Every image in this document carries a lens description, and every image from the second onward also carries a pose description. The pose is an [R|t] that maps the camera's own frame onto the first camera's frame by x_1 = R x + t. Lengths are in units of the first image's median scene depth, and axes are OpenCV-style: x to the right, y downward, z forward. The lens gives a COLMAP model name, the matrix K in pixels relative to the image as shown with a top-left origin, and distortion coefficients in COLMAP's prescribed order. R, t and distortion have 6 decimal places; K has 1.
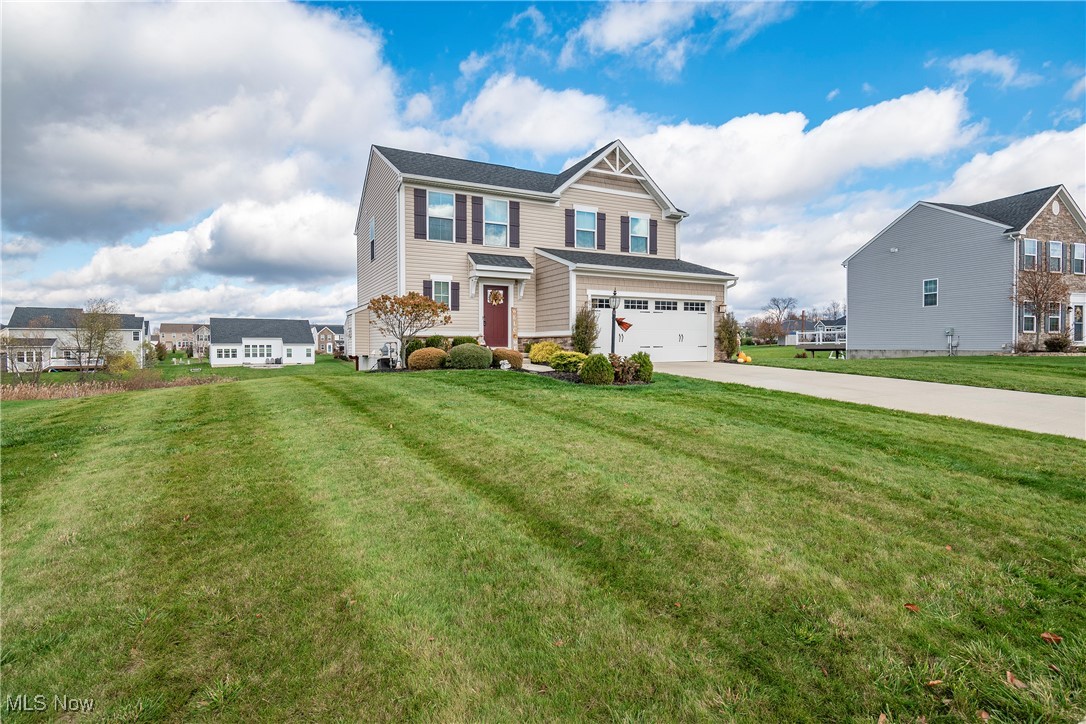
lens RADIAL K [[546.0, 0, 546.7], [0, 546.0, 357.3], [0, 0, 1]] dist [-0.000936, -0.000034]
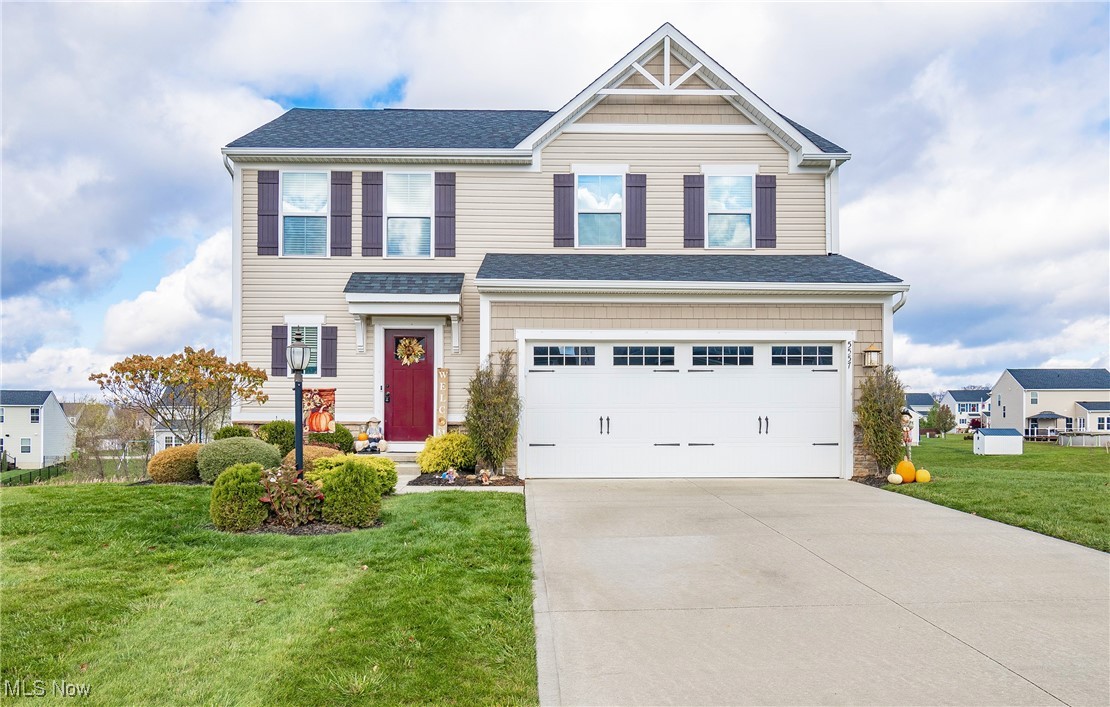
lens RADIAL K [[884.6, 0, 555.4], [0, 884.6, 427.7], [0, 0, 1]] dist [-0.019013, 0.001426]
pose [[0.897189, 0.004264, -0.441627, 0.421664], [-0.014564, 0.999695, -0.019935, -0.016905], [0.441407, 0.024317, 0.896977, 0.269495]]
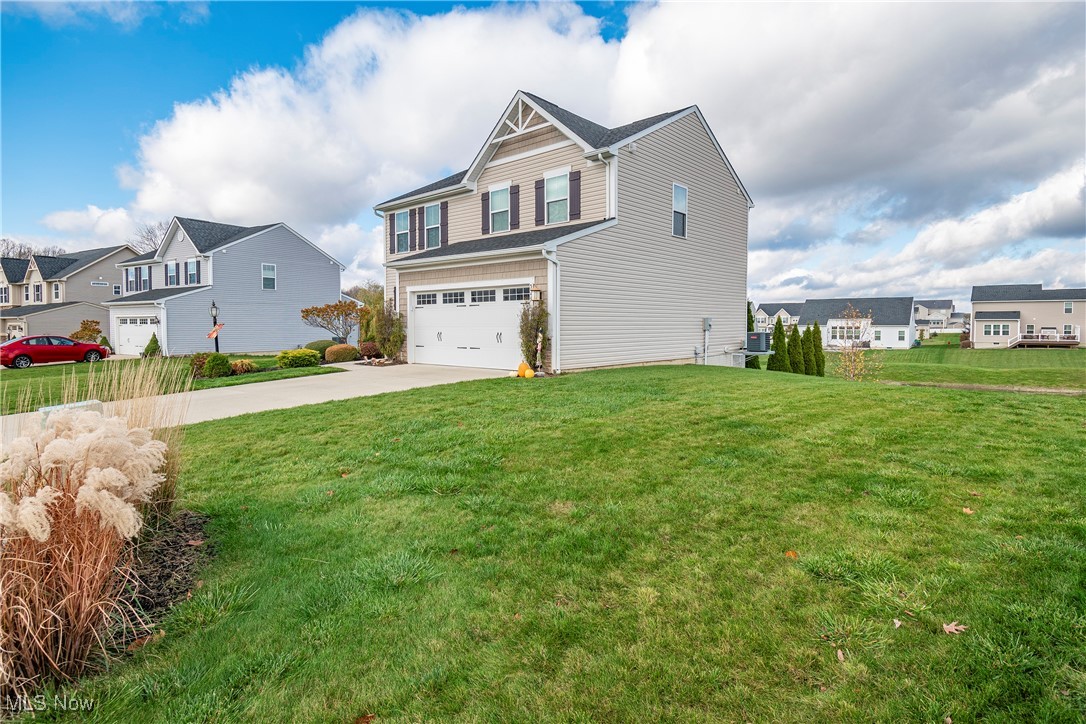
lens RADIAL K [[562.2, 0, 546.0], [0, 562.2, 352.4], [0, 0, 1]] dist [-0.003739, -0.001158]
pose [[0.356396, 0.049562, -0.933019, 1.009646], [-0.021248, 0.998764, 0.044938, -0.051737], [0.934093, 0.003810, 0.357009, 0.795812]]
